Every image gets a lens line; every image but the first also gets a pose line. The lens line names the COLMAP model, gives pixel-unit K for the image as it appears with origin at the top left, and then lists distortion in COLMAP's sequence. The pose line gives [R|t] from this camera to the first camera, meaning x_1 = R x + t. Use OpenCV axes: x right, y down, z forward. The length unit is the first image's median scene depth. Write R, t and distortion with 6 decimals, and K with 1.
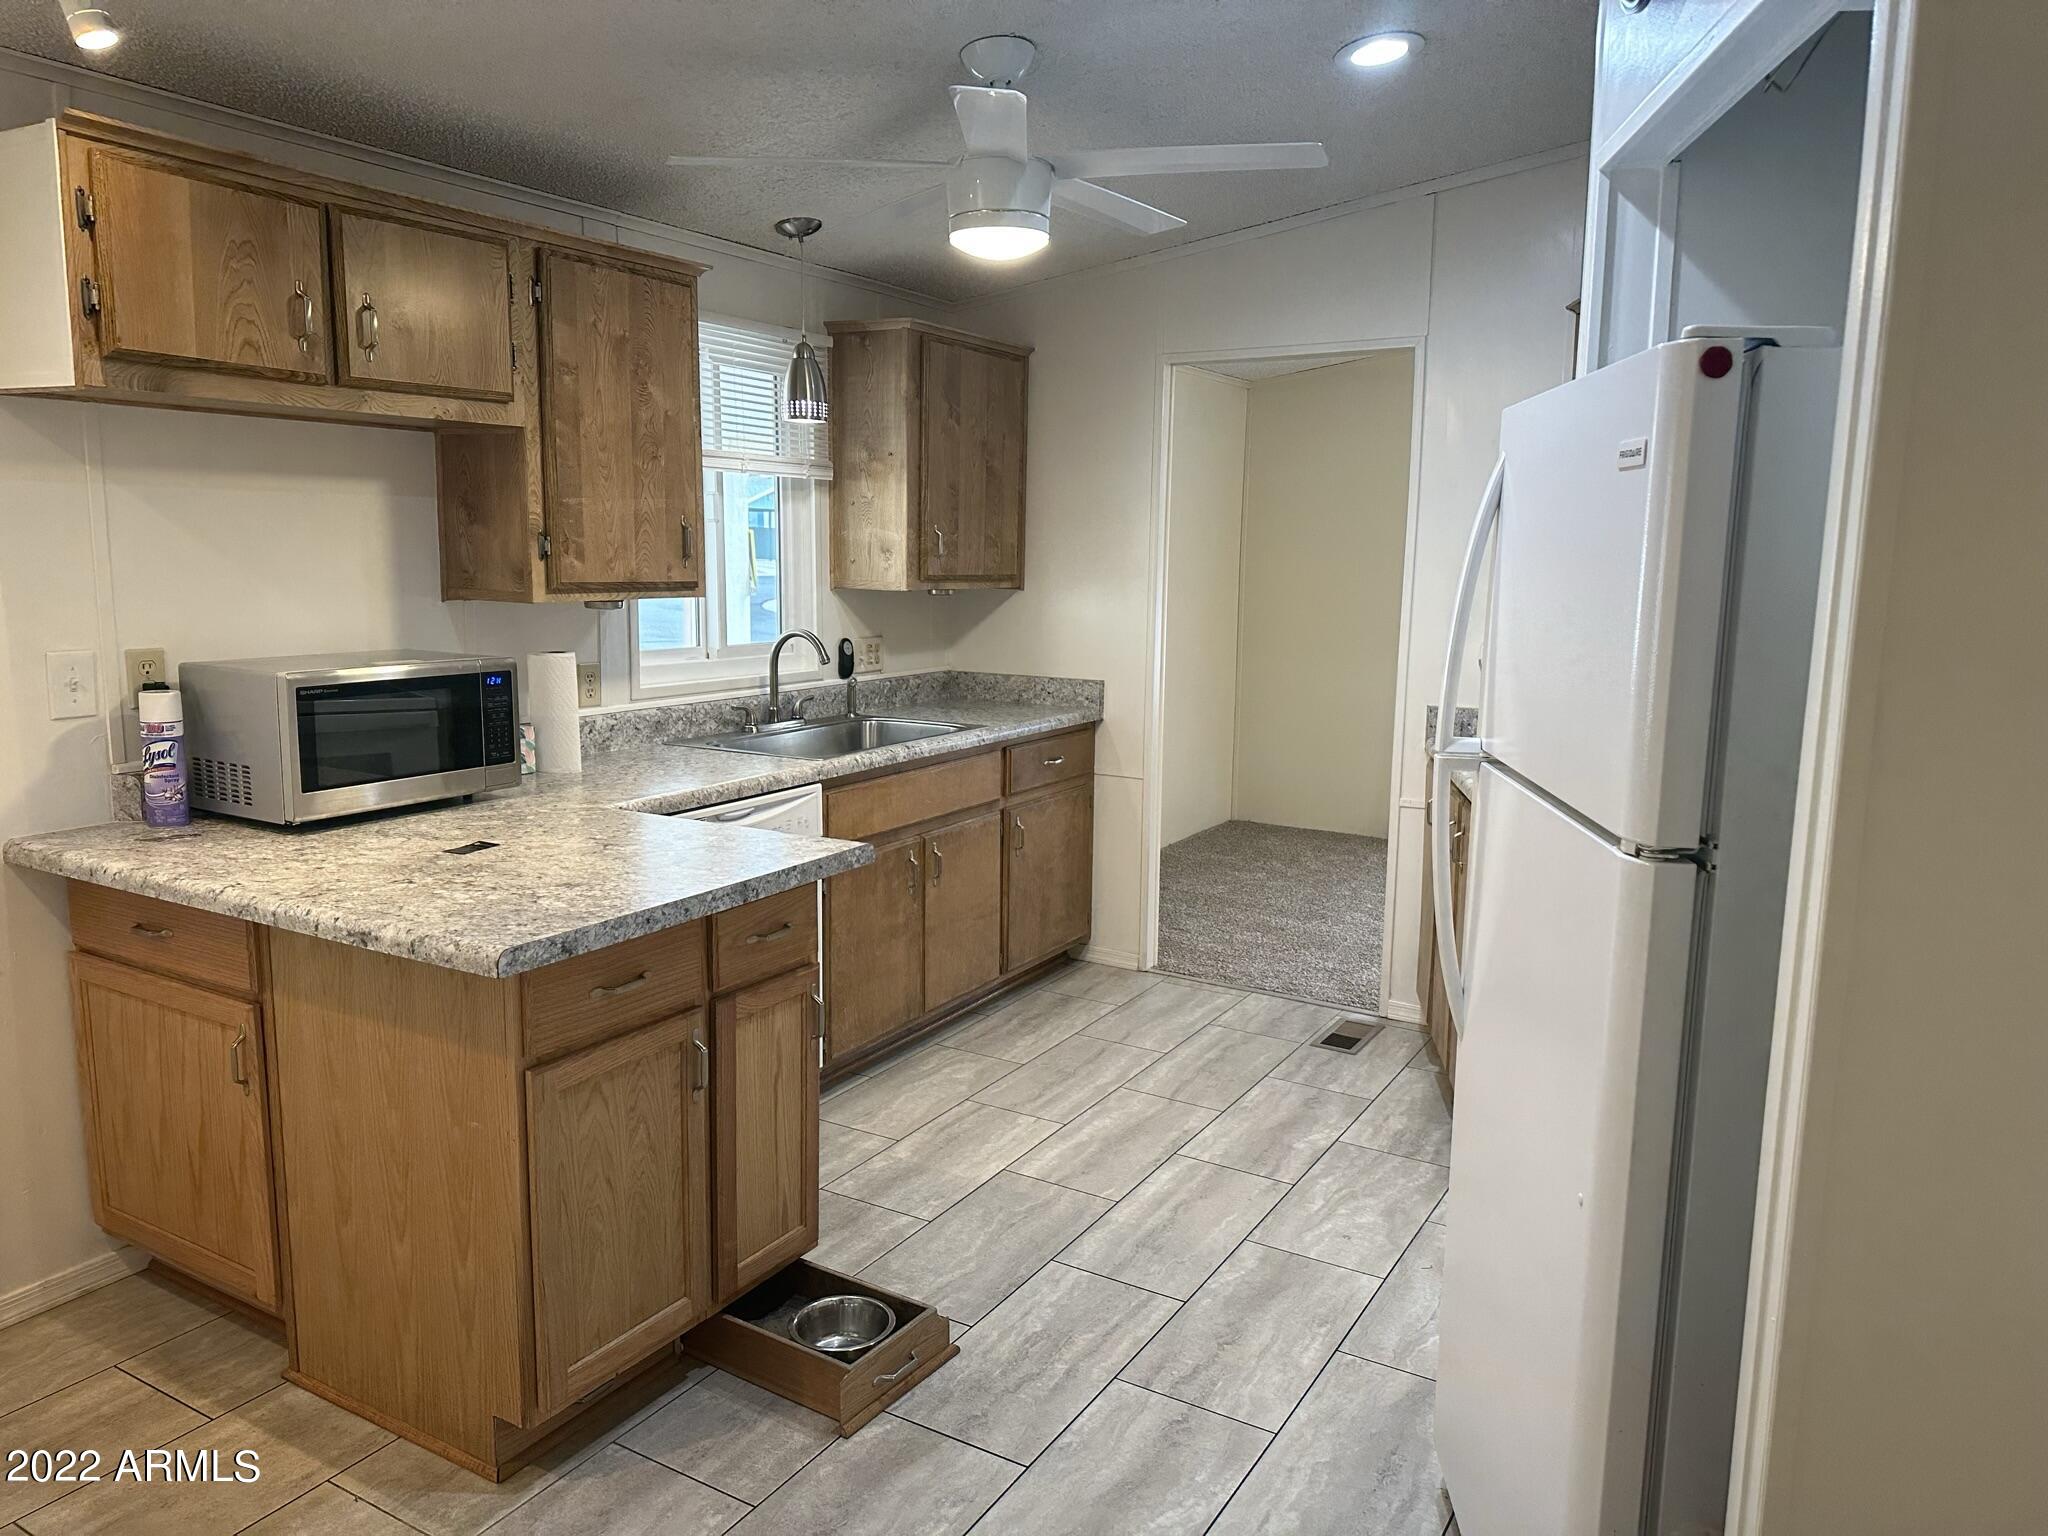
lens RADIAL K [[1430.7, 0, 1028.8], [0, 1430.7, 747.9], [0, 0, 1]] dist [0.060959, -0.065022]
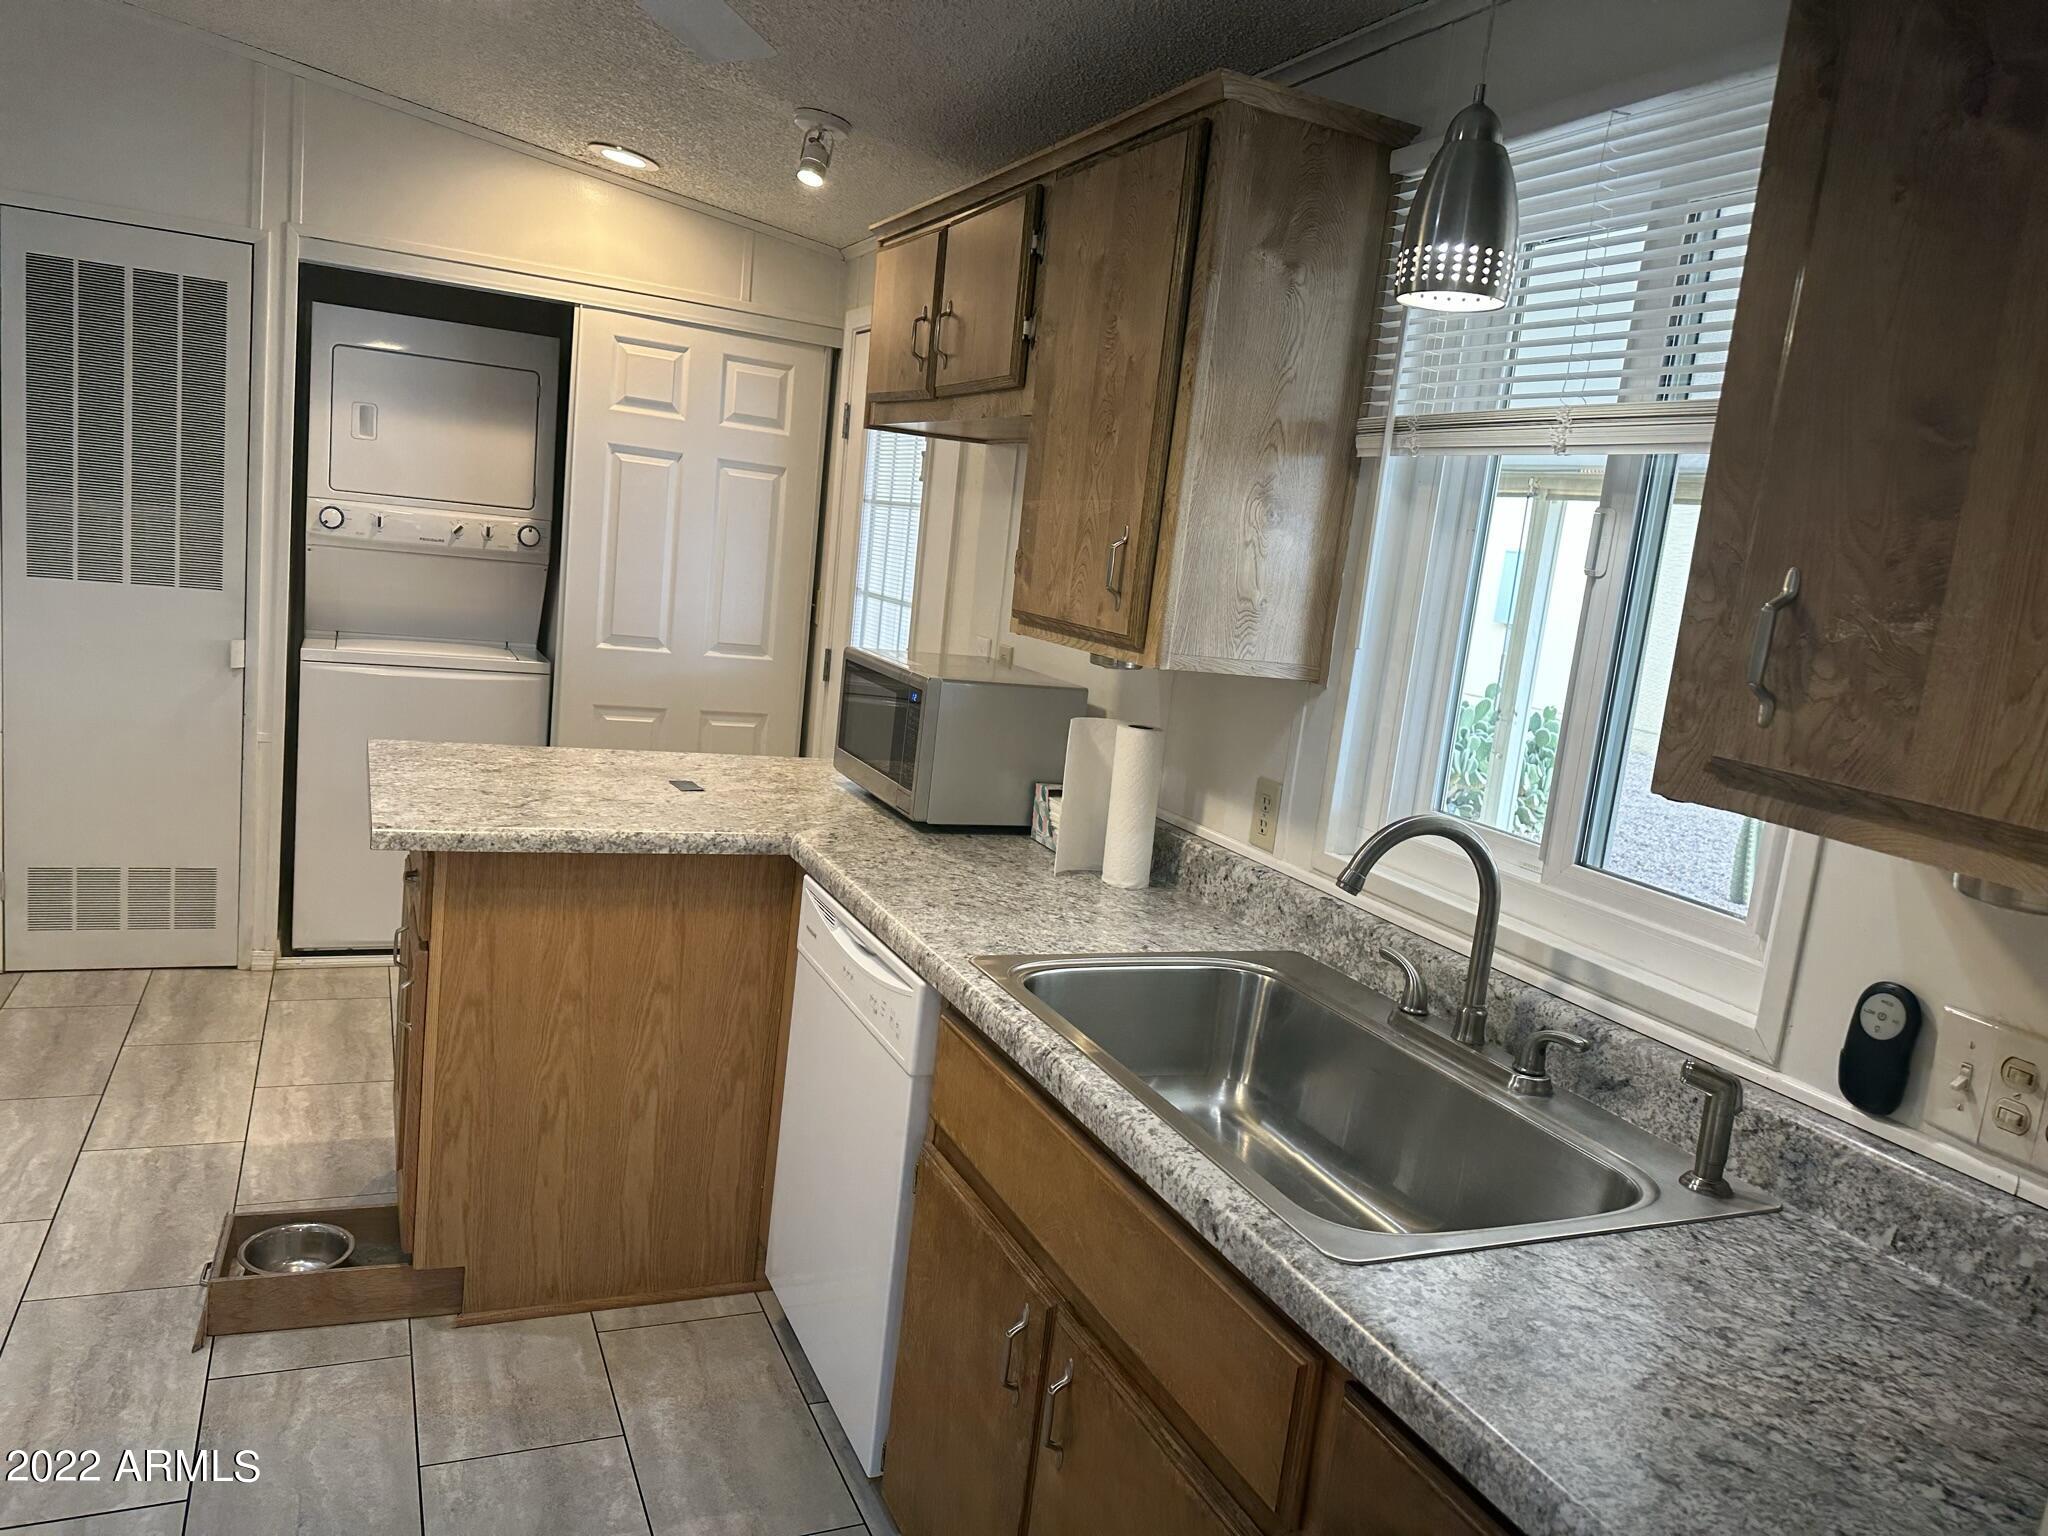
lens RADIAL K [[1419.6, 0, 1024.0], [0, 1419.6, 768.0], [0, 0, 1]] dist [0.069109, -0.073831]
pose [[-0.561993, 0.051938, -0.825510, 0.290927], [-0.235050, 0.946853, 0.219591, -0.189324], [0.793042, 0.317444, -0.519917, 1.333654]]
